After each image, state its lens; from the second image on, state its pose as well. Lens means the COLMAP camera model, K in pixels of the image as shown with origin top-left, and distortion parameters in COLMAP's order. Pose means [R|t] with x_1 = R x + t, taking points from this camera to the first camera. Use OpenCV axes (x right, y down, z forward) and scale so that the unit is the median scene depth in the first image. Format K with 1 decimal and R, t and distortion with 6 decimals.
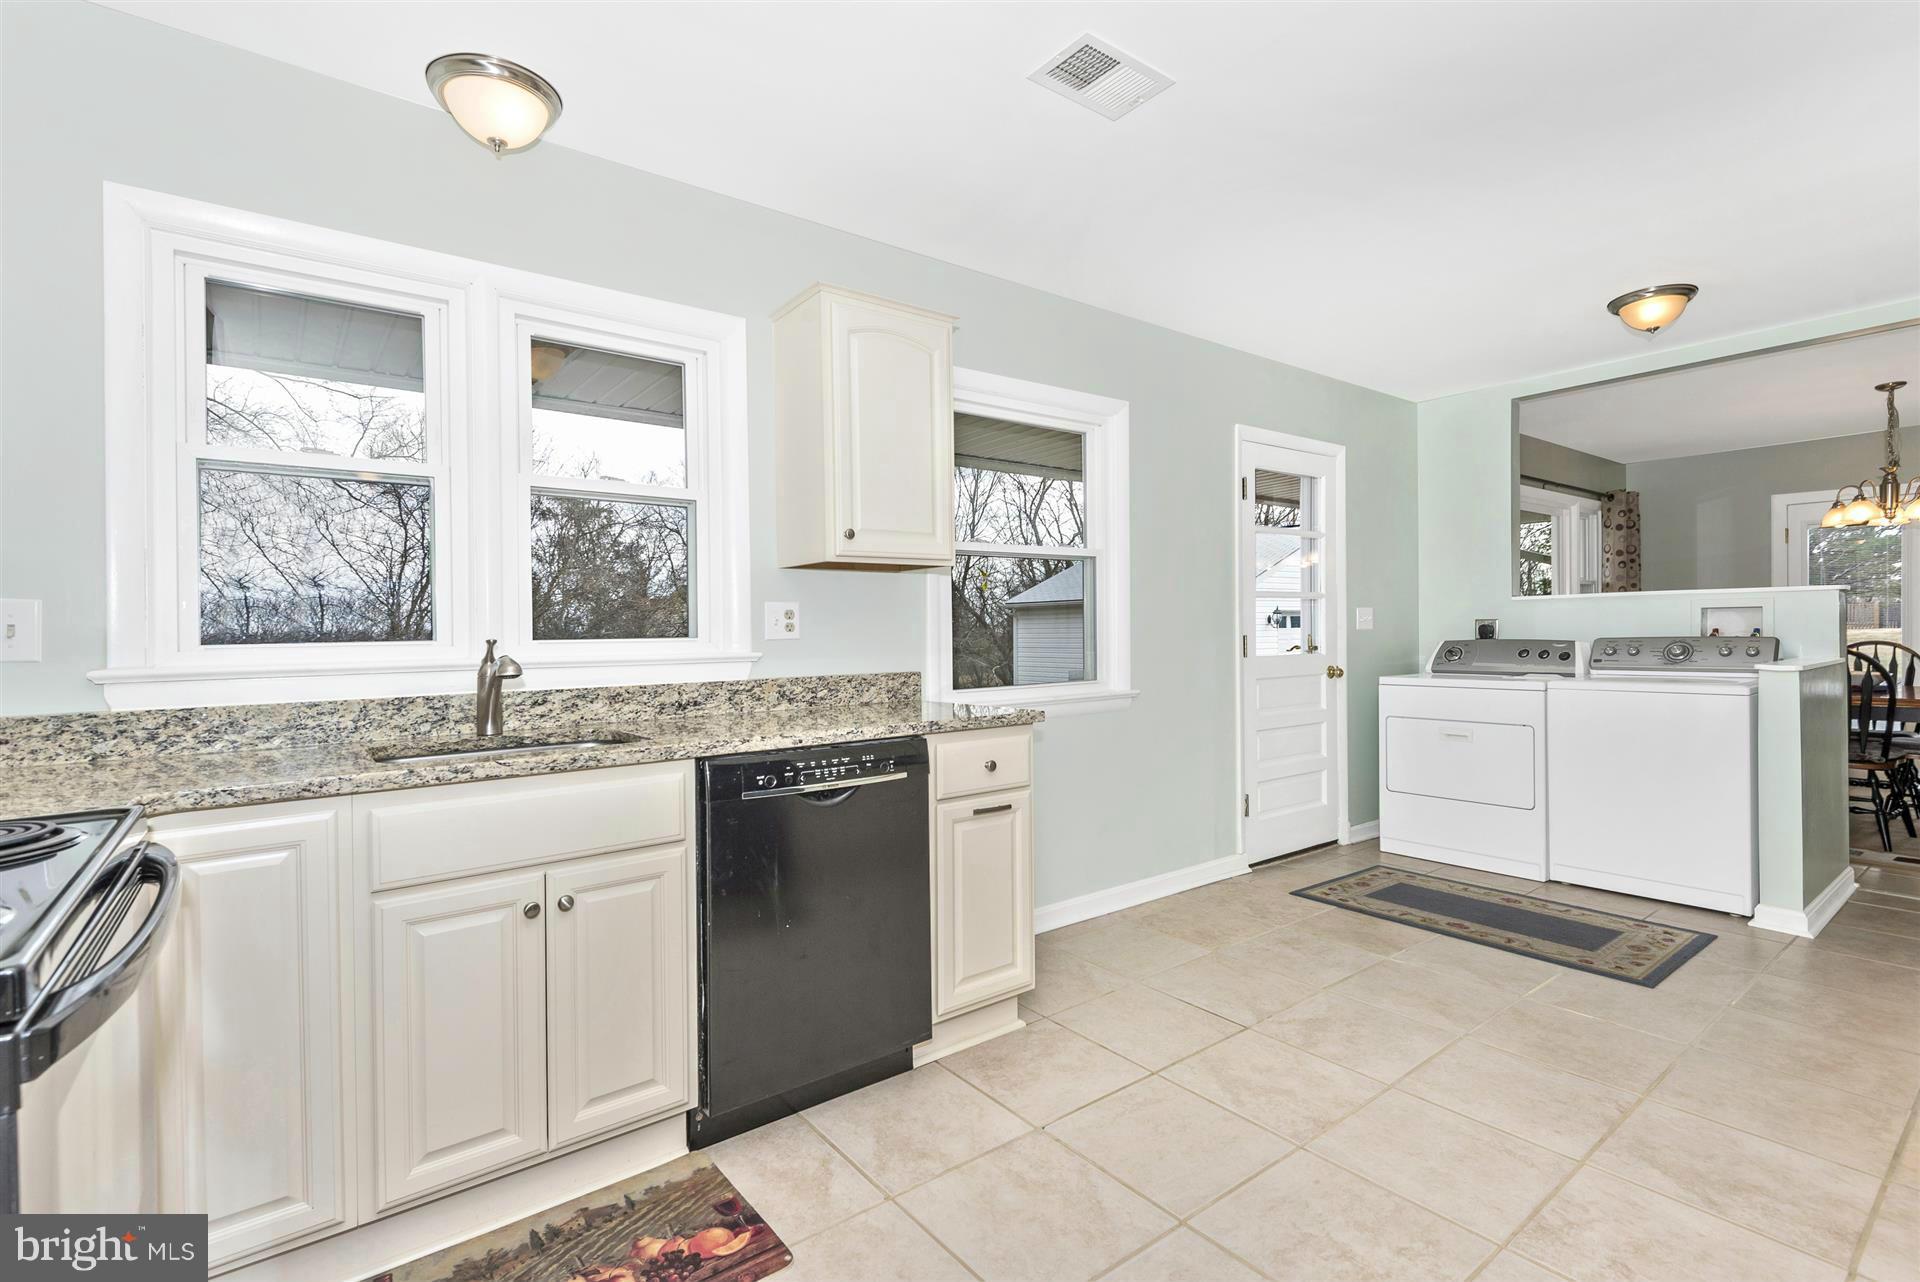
lens RADIAL K [[869.2, 0, 955.0], [0, 869.2, 637.2], [0, 0, 1]] dist [0.019171, -0.010267]
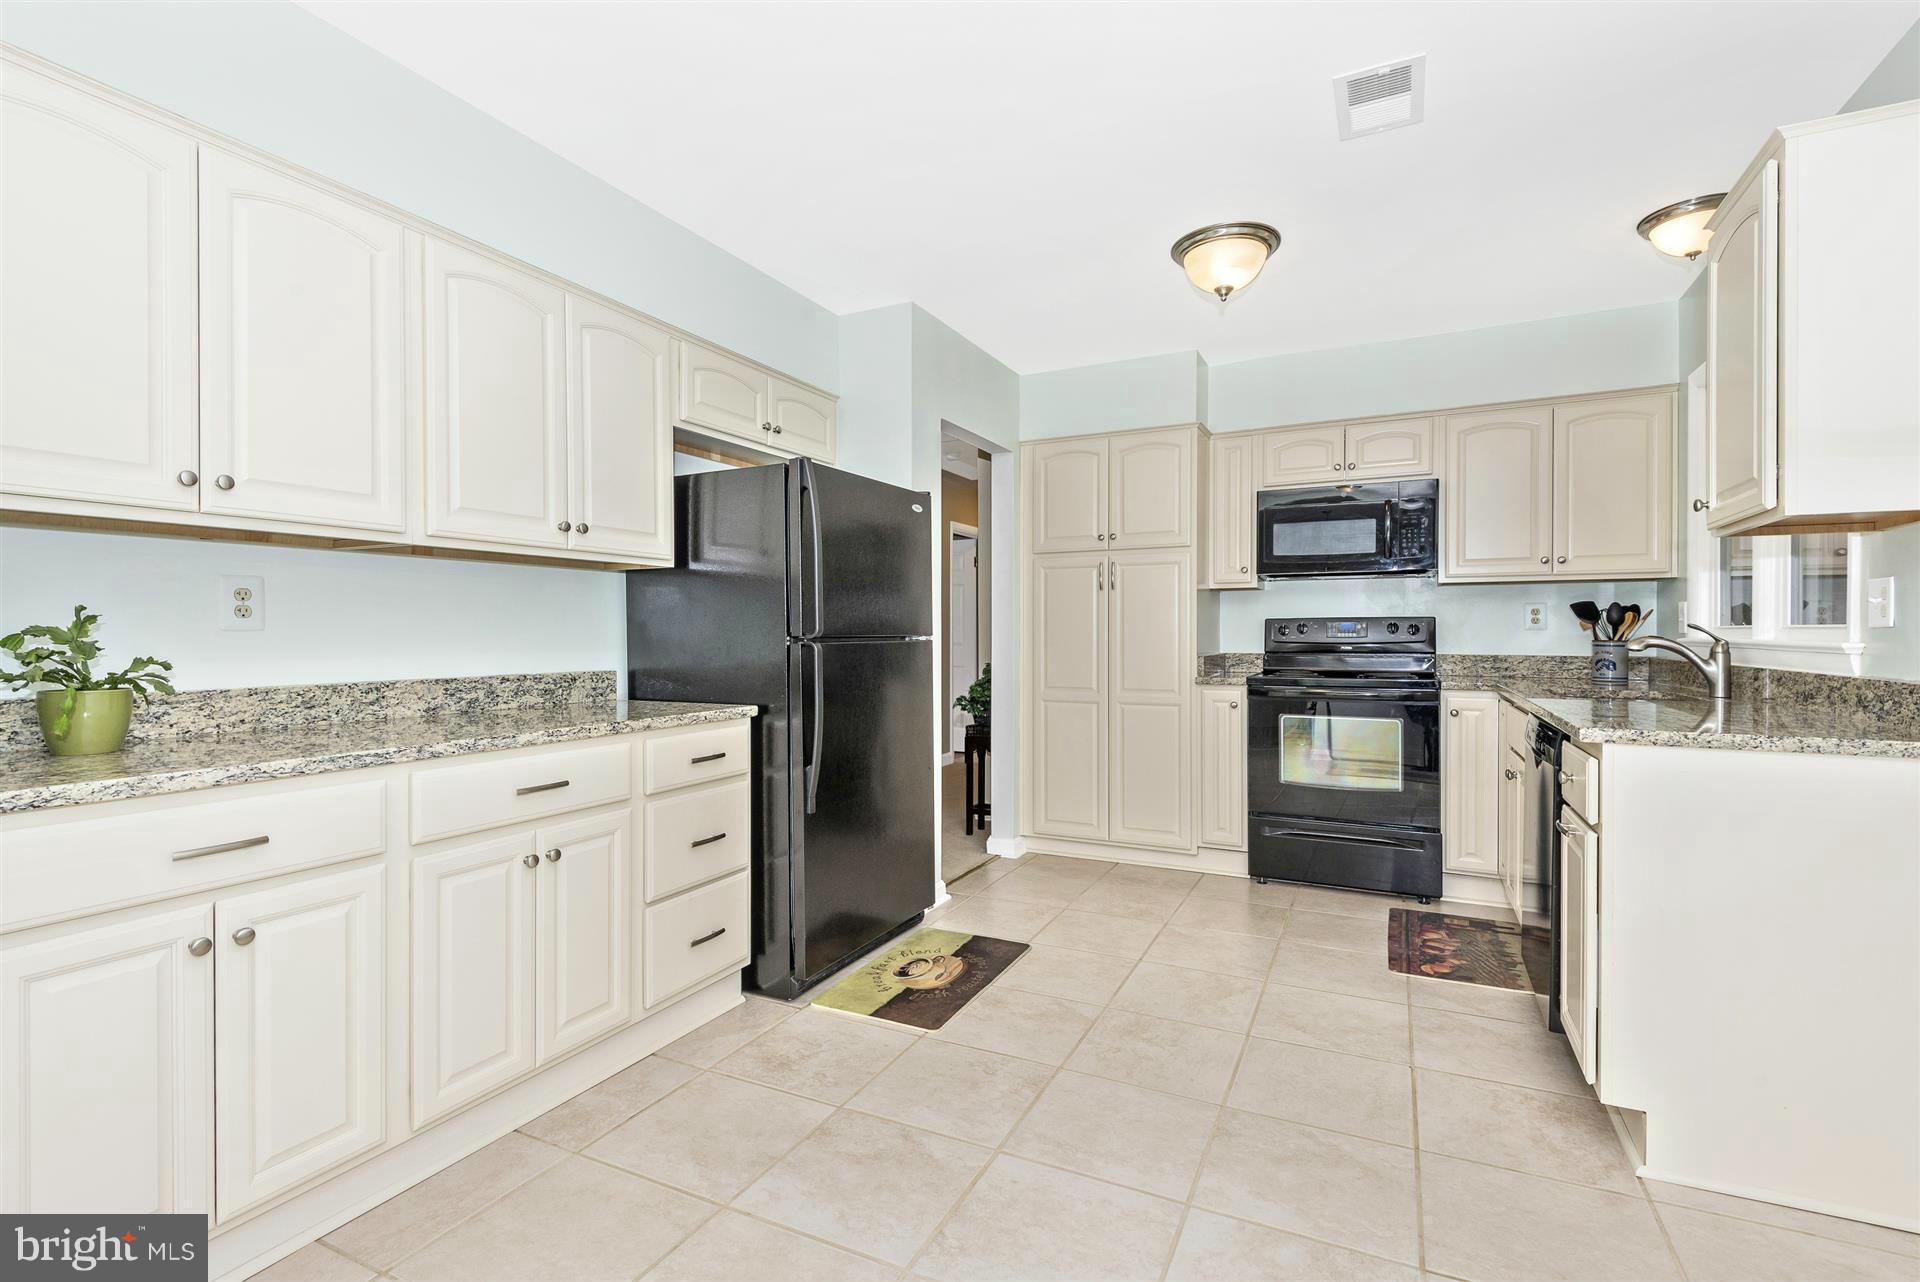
lens RADIAL K [[887.9, 0, 955.7], [0, 887.9, 635.5], [0, 0, 1]] dist [0.016342, -0.010823]
pose [[-0.894006, 0.015542, -0.447786, 1.052387], [0.008867, 0.999816, 0.016999, -0.012319], [0.447967, 0.011227, -0.893979, 1.645775]]
